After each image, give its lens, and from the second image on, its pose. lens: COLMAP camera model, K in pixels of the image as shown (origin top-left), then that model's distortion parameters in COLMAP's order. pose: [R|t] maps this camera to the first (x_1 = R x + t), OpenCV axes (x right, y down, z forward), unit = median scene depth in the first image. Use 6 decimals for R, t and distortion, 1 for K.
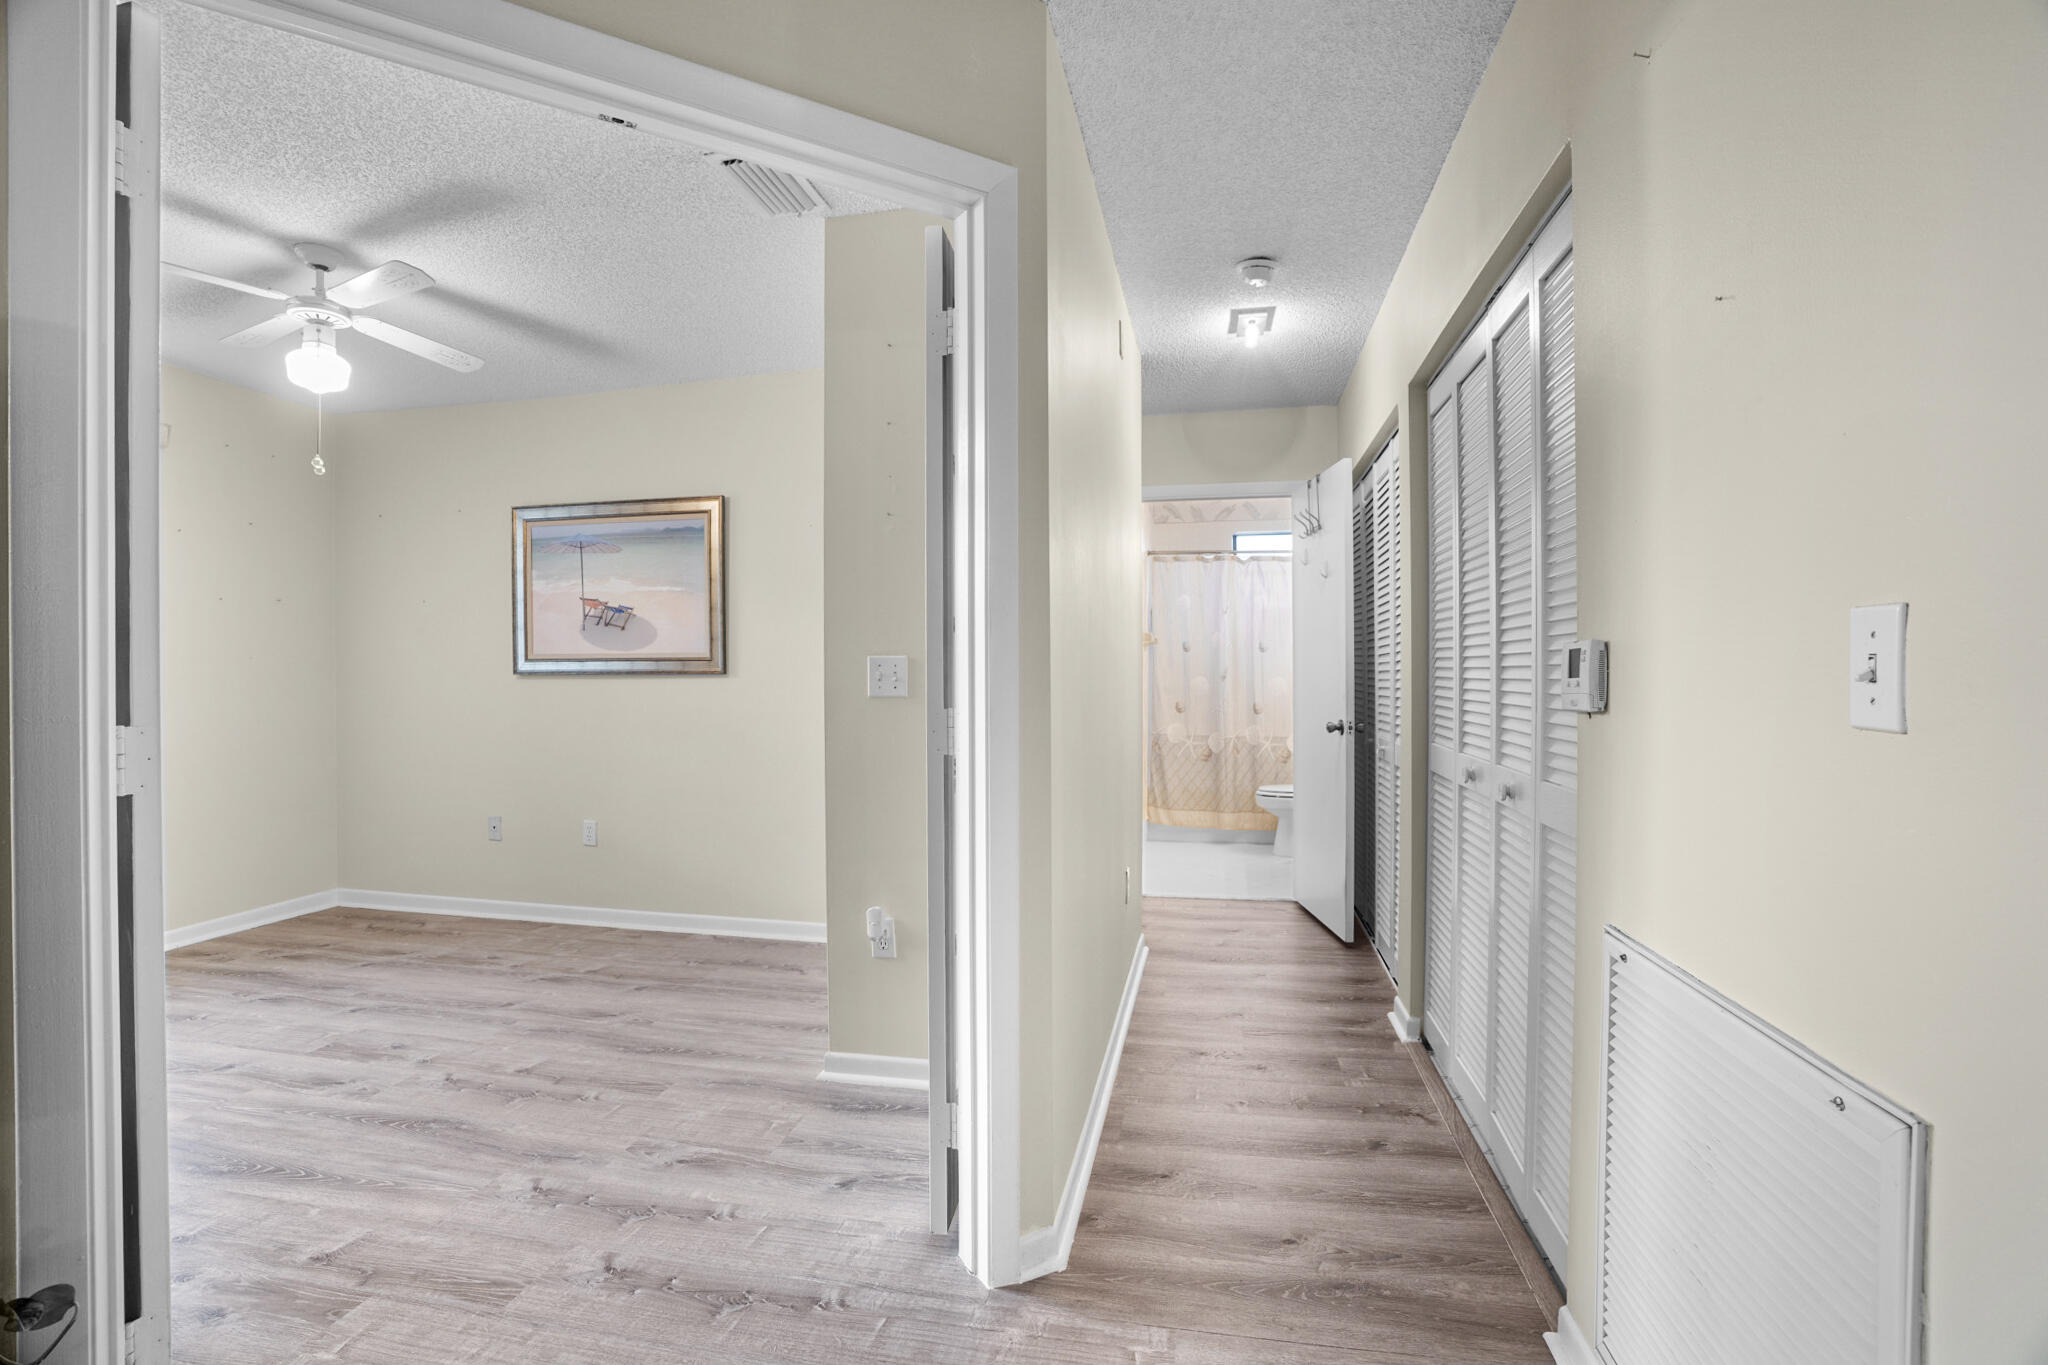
lens RADIAL K [[961.5, 0, 1028.0], [0, 961.5, 663.1], [0, 0, 1]] dist [-0.076721, 0.032255]
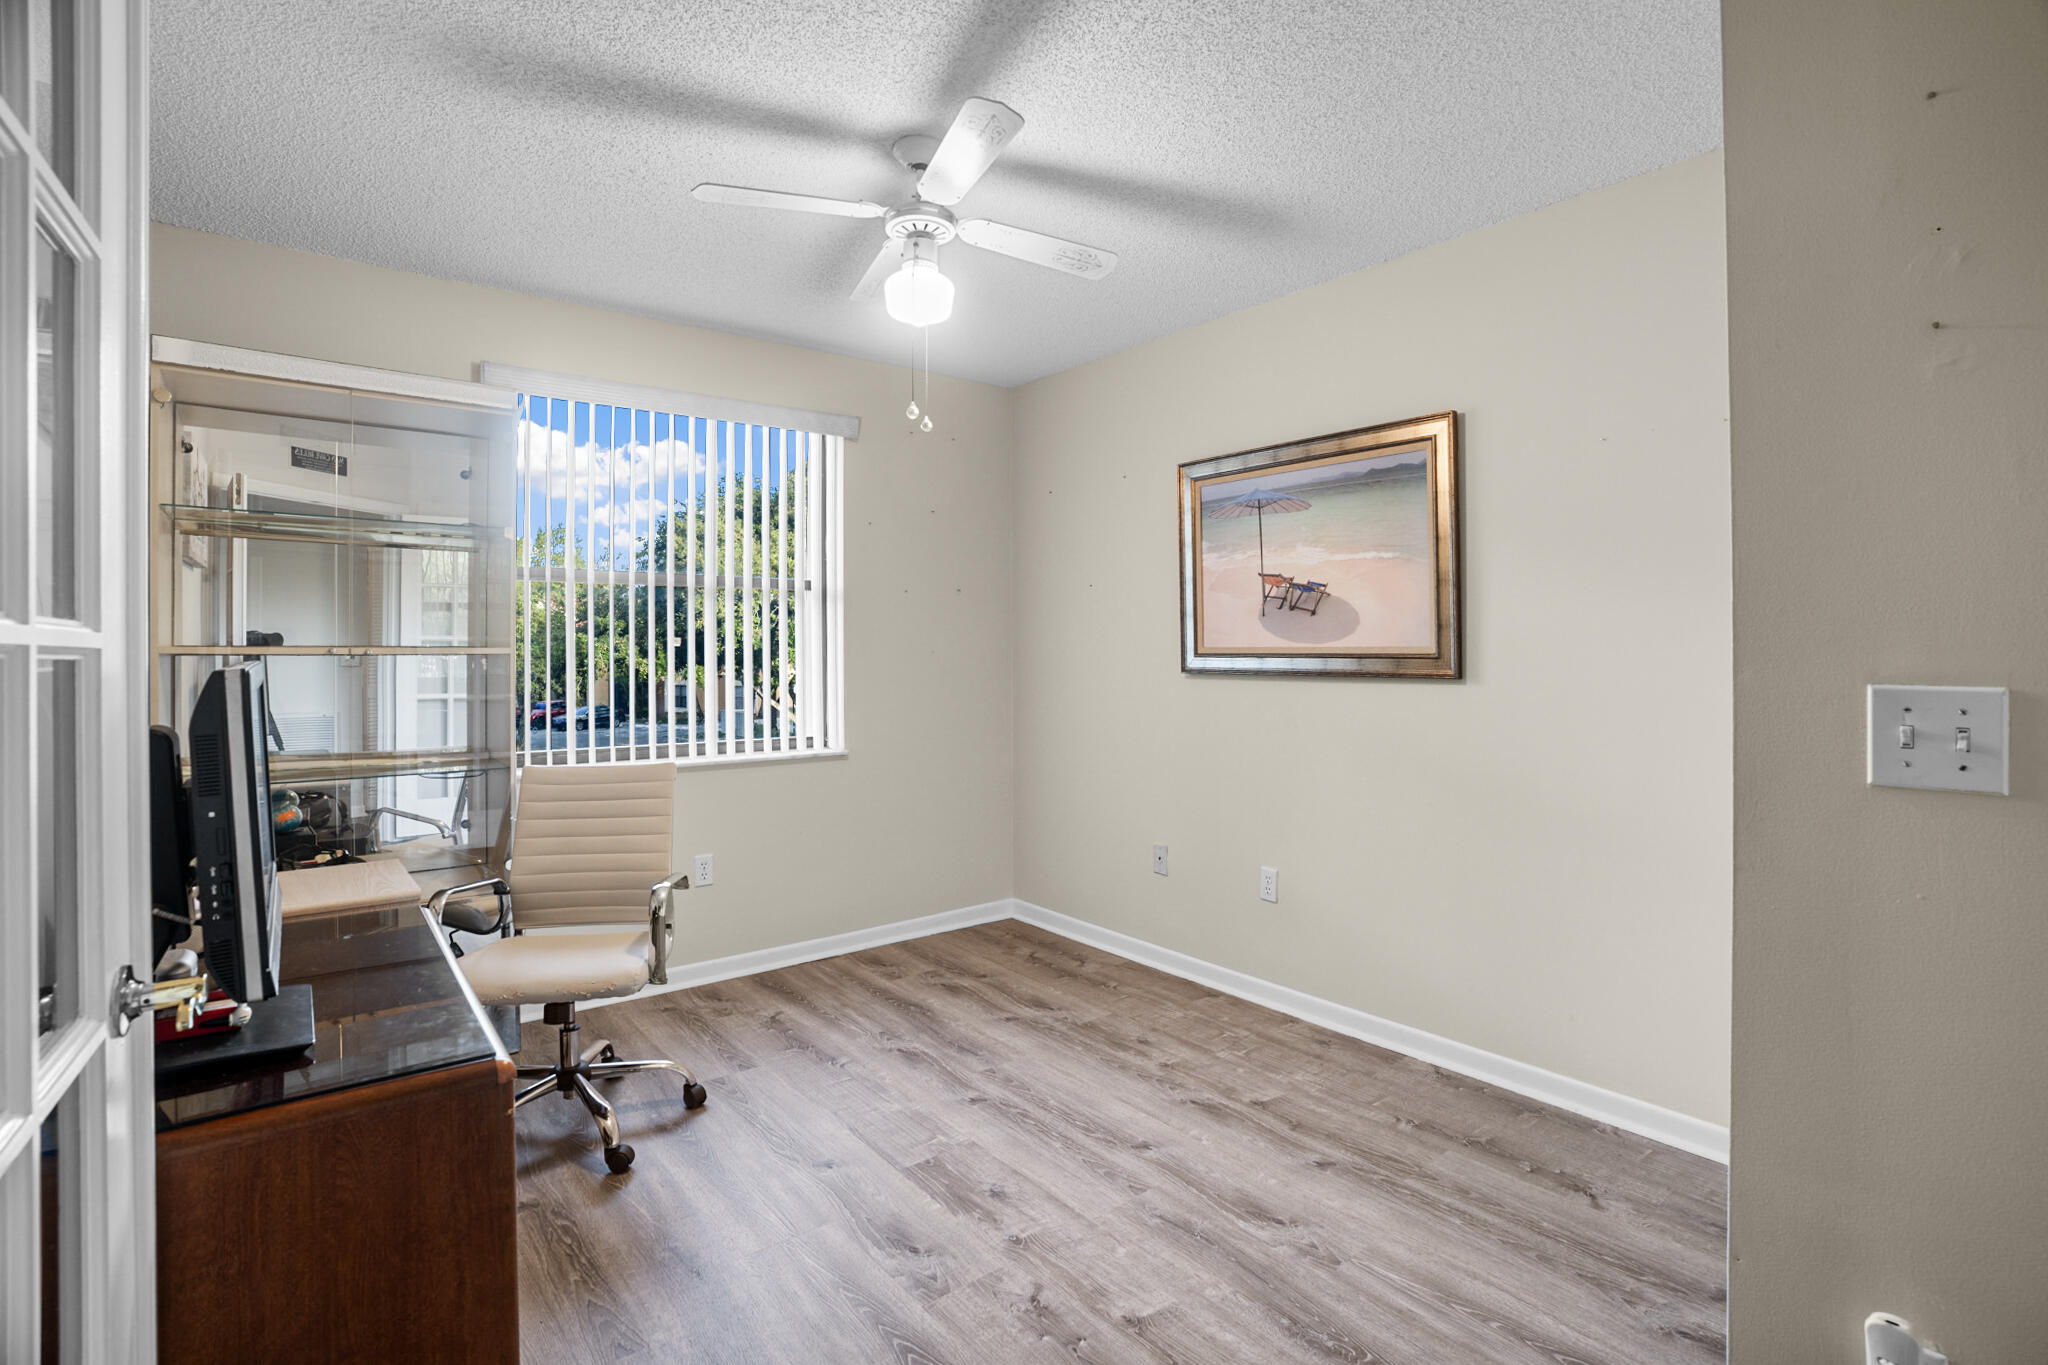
lens RADIAL K [[961.5, 0, 1028.0], [0, 961.5, 663.1], [0, 0, 1]] dist [-0.076721, 0.032255]
pose [[0.761154, 0.010843, -0.648481, -0.134090], [0.007596, 0.999643, 0.025630, -0.021151], [0.648527, -0.024434, 0.760800, 0.341355]]
